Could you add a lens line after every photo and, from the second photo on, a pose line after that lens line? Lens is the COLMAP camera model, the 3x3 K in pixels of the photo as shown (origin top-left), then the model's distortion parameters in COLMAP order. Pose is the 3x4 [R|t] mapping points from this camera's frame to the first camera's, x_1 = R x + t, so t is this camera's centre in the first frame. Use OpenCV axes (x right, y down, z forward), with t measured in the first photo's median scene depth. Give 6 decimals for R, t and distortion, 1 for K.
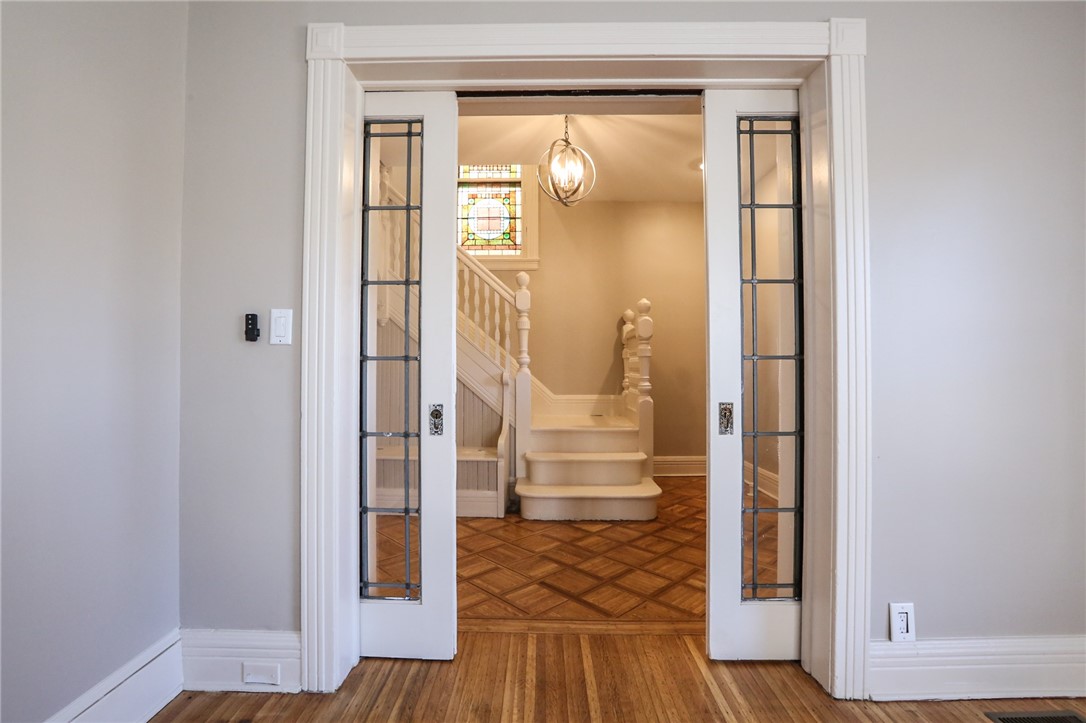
lens RADIAL K [[495.1, 0, 539.1], [0, 495.1, 358.5], [0, 0, 1]] dist [-0.058980, 0.023542]
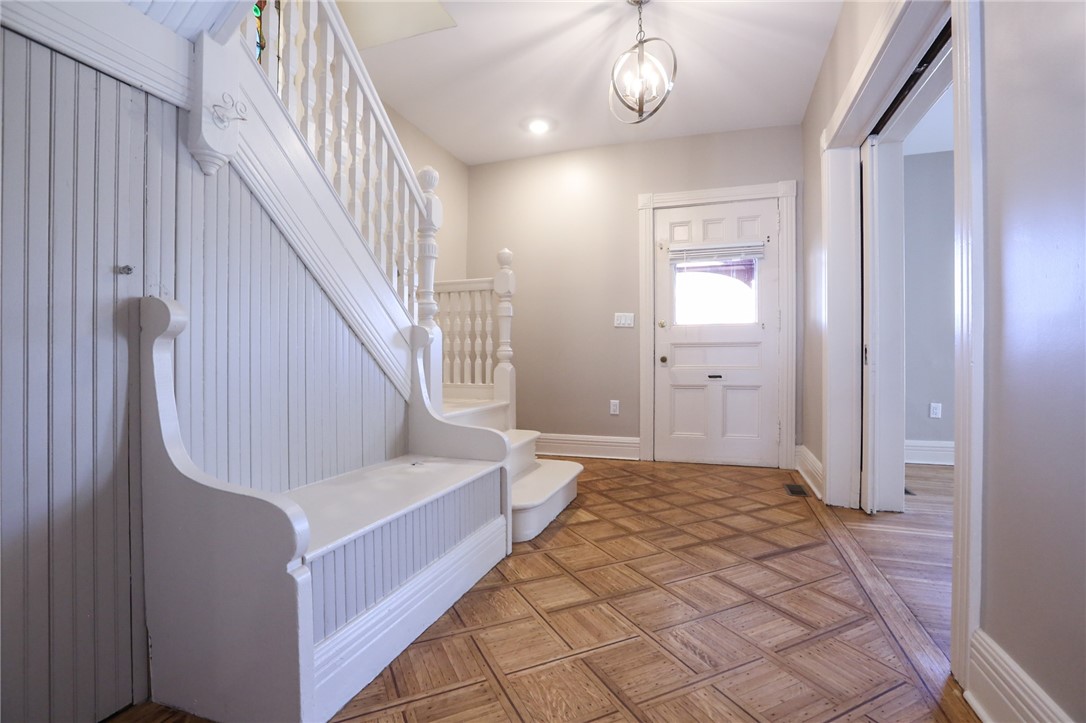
lens RADIAL K [[495.1, 0, 539.1], [0, 495.1, 358.5], [0, 0, 1]] dist [-0.058980, 0.023542]
pose [[0.322928, -0.002931, 0.946419, -0.929765], [-0.010278, 0.999925, 0.006604, 0.099795], [-0.946368, -0.011860, 0.322874, 1.085095]]
